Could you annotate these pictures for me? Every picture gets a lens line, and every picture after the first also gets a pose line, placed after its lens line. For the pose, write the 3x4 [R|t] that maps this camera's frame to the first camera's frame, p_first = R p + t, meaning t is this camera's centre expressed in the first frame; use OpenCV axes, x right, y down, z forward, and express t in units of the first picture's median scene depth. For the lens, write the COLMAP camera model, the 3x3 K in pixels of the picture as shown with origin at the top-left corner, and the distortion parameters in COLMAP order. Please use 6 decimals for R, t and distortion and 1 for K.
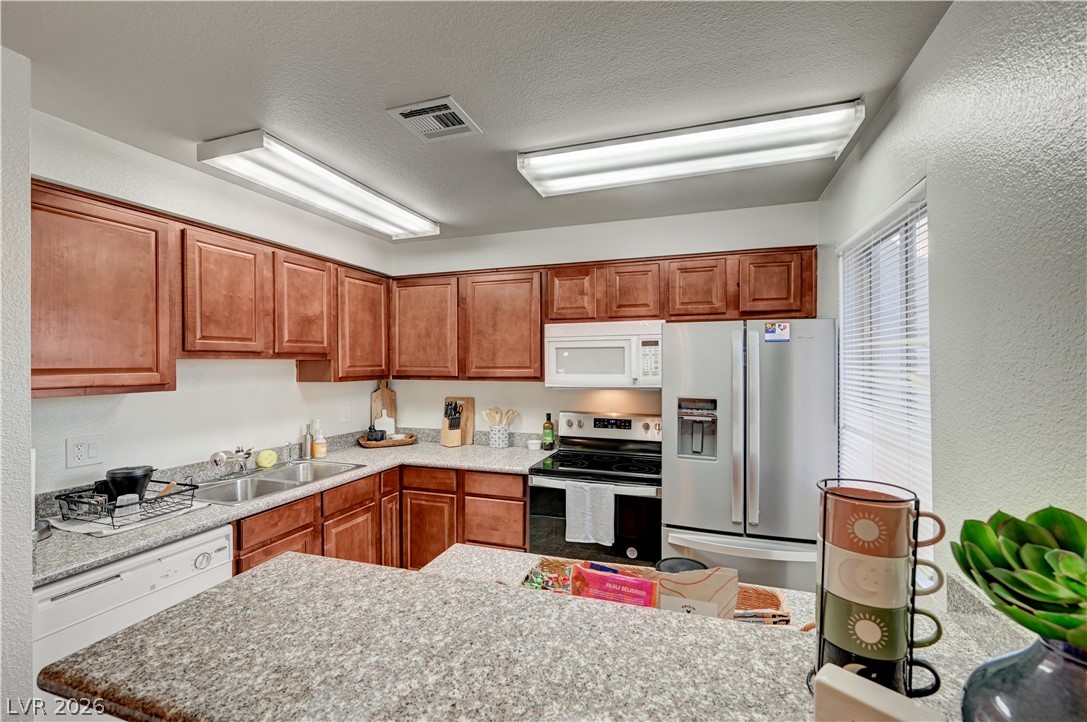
lens RADIAL K [[454.8, 0, 537.3], [0, 454.8, 347.8], [0, 0, 1]] dist [-0.001385, -0.000058]
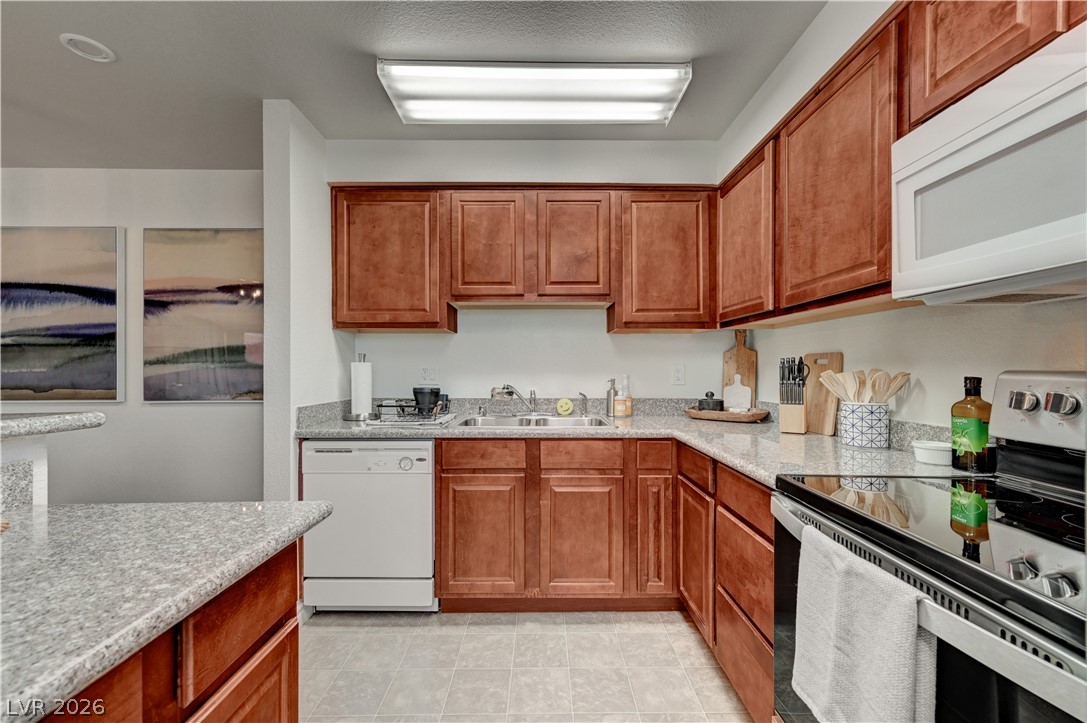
lens RADIAL K [[433.8, 0, 545.6], [0, 433.8, 362.7], [0, 0, 1]] dist [-0.004364, 0.000031]
pose [[0.350578, -0.006140, -0.936513, 0.266906], [0.029832, 0.999544, 0.004614, 0.130907], [0.936058, -0.029556, 0.350602, 0.582140]]
